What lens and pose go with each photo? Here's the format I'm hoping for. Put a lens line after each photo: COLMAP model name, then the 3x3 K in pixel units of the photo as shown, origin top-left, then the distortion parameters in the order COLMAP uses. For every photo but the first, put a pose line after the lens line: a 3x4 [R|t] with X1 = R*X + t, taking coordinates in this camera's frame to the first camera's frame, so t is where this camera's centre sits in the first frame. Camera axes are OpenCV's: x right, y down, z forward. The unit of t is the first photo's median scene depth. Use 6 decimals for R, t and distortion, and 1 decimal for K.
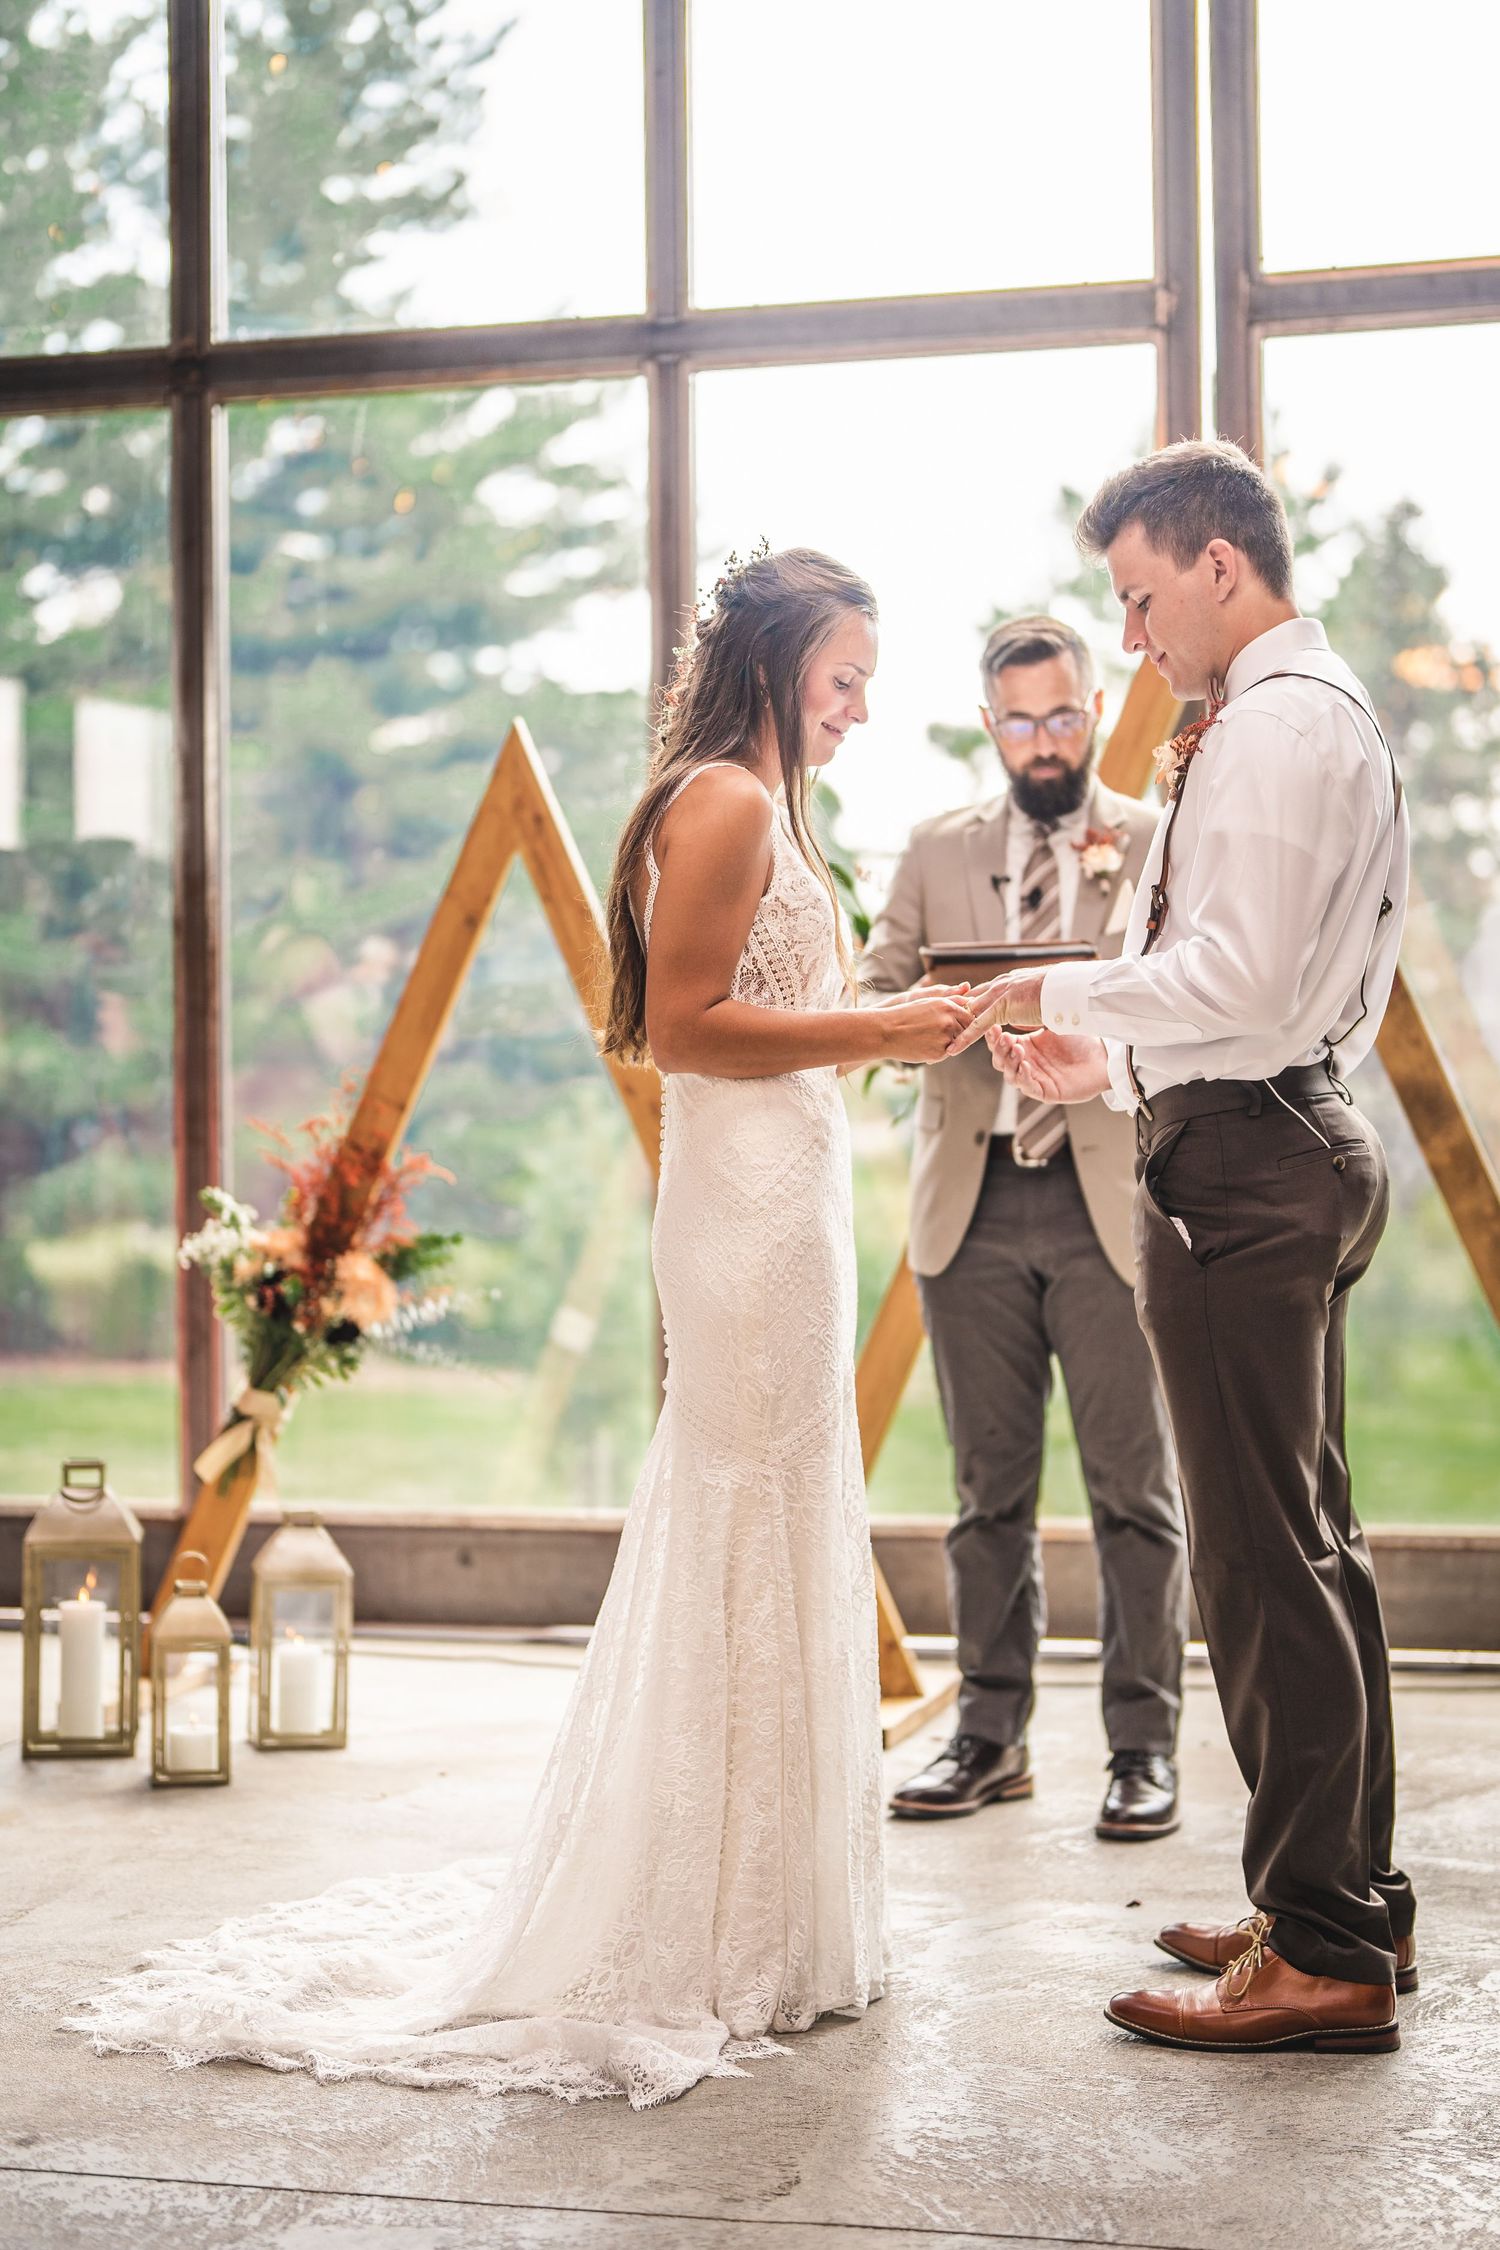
lens RADIAL K [[3622.8, 0, 749.7], [0, 3622.8, 1058.3], [0, 0, 1]] dist [0.009480, 0.122677]
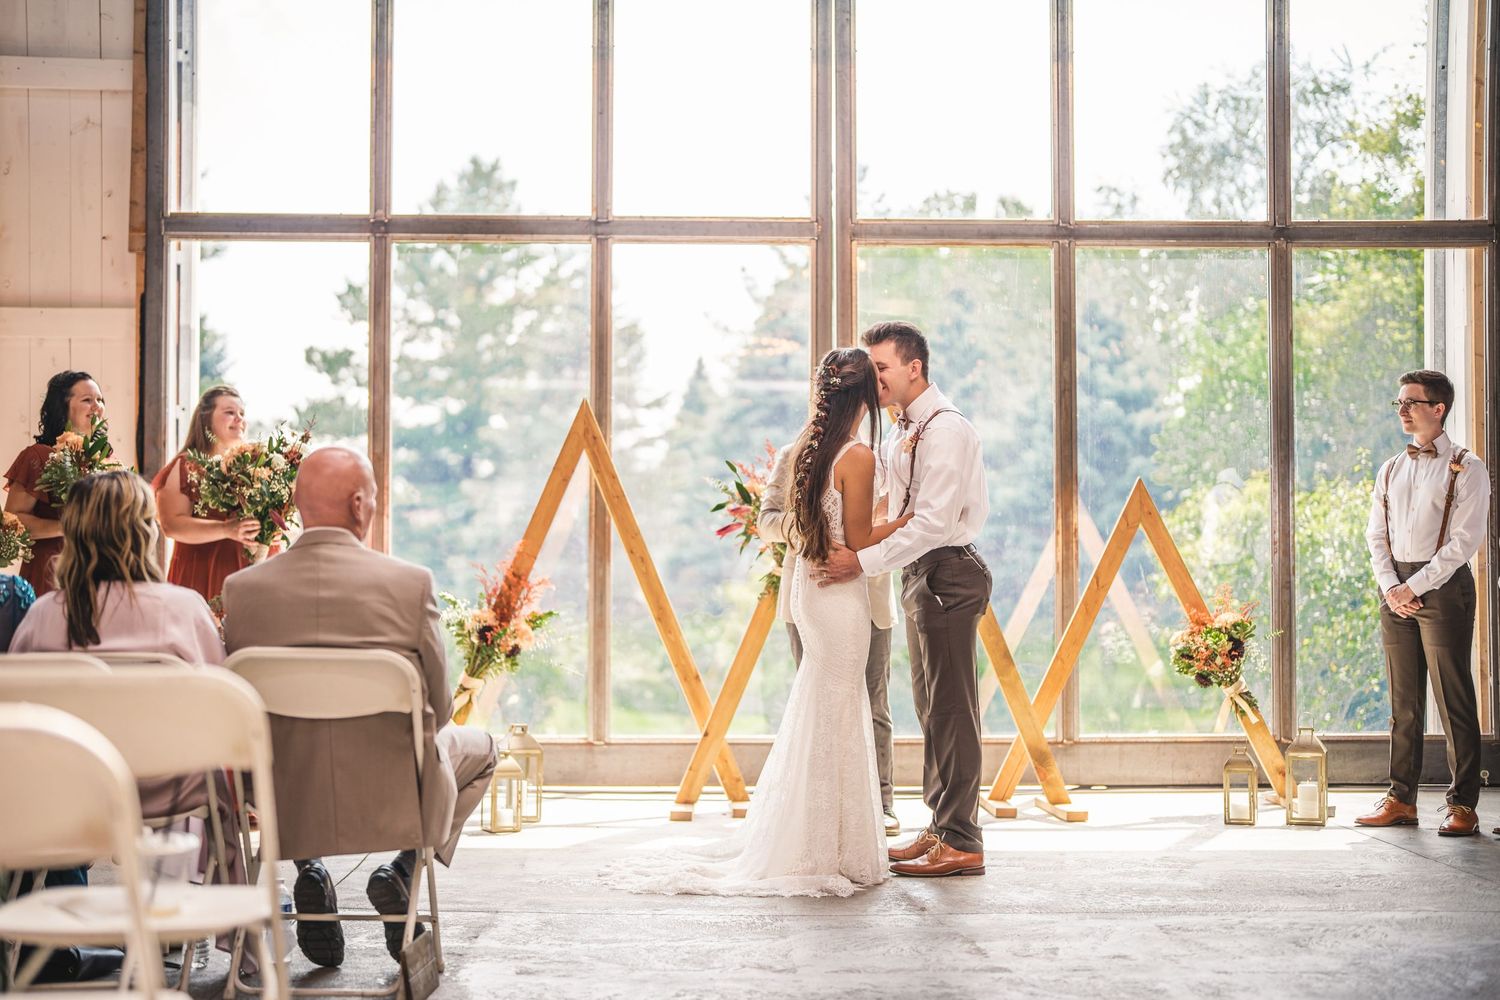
lens RADIAL K [[2151.5, 0, 750.0], [0, 2151.5, 500.0], [0, 0, 1]] dist [-0.151061, 1.115438]
pose [[0.958943, 0.023378, 0.282635, -0.358238], [-0.017996, 0.999604, -0.021621, 0.003700], [-0.283029, 0.015647, 0.958984, -0.385075]]
